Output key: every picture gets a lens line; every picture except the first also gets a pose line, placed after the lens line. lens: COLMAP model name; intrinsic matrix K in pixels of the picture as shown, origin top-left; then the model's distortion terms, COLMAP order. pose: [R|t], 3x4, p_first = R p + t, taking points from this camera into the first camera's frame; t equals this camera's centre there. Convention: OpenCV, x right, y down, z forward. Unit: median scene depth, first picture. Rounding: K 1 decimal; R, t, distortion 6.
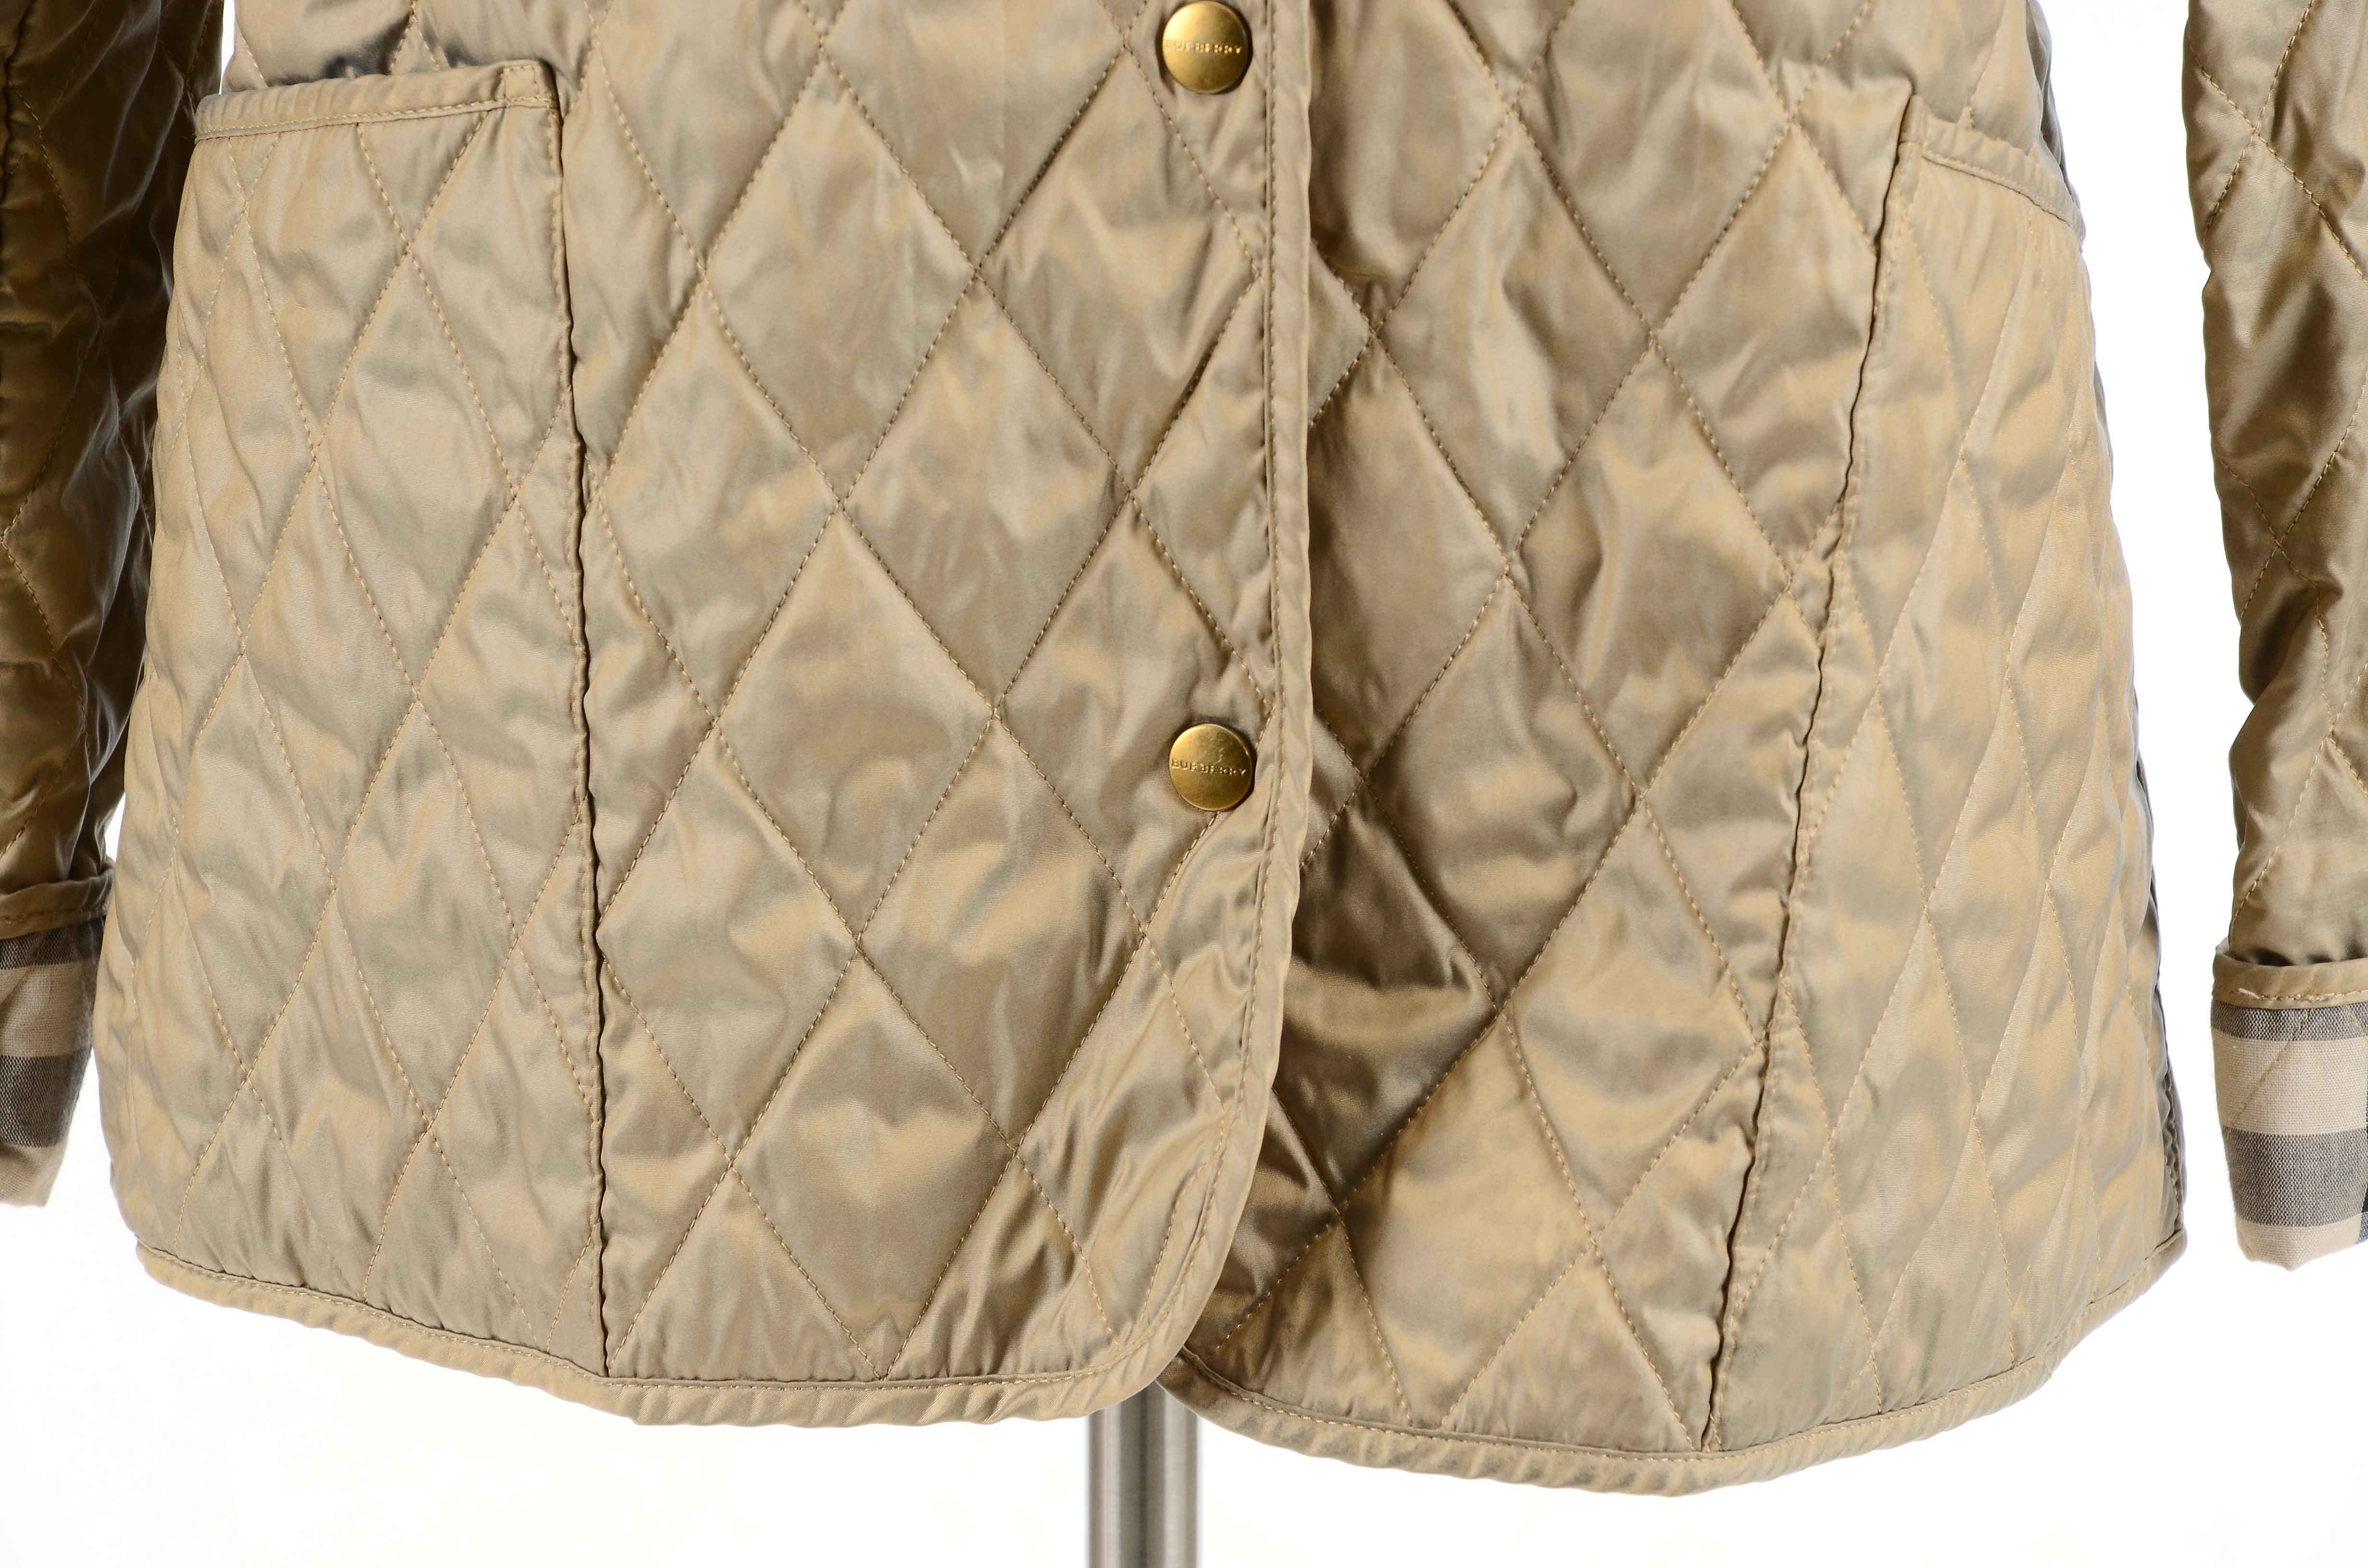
lens RADIAL K [[10137.3, 0, 1179.1], [0, 10137.3, 862.0], [0, 0, 1]] dist [1.356733, 5.568943]
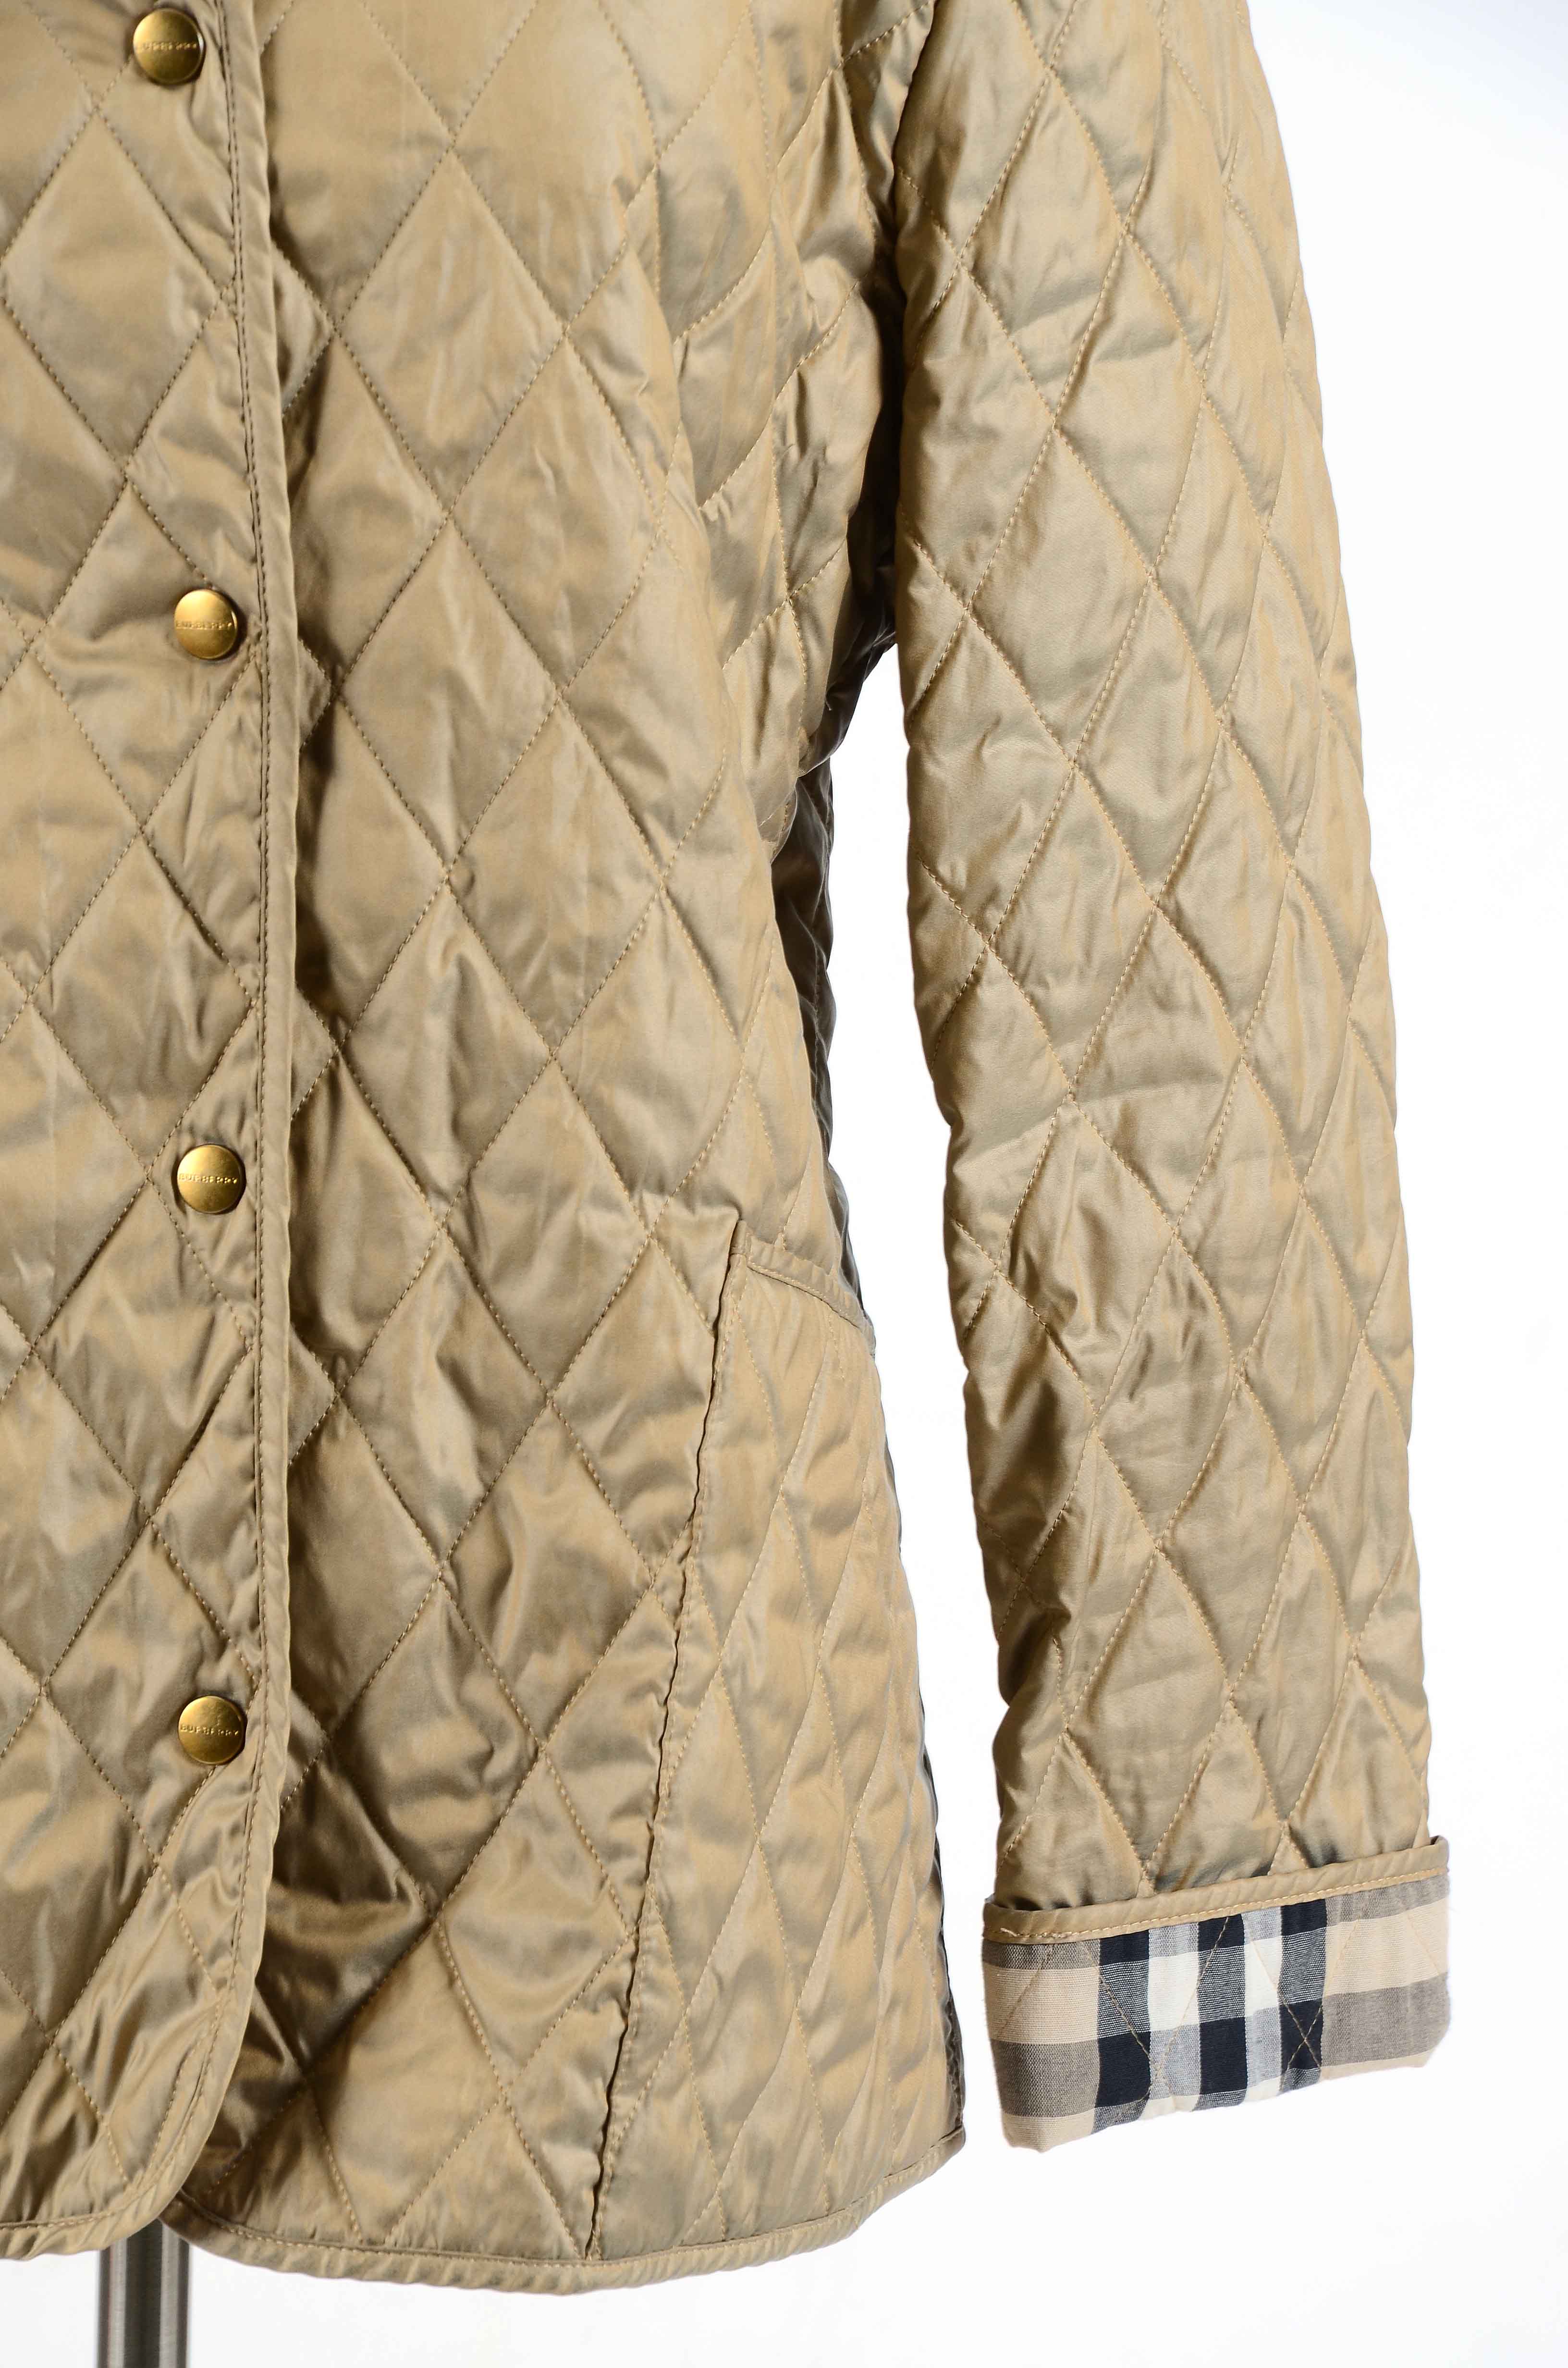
lens RADIAL K [[10356.4, 0, 798.0], [0, 10356.4, 1238.2], [0, 0, 1]] dist [1.455512, 5.813739]
pose [[0.997933, 0.001706, 0.064243, -0.007801], [0.005195, 0.994234, -0.107102, 0.071102], [-0.064055, 0.107214, 0.992170, -0.334629]]
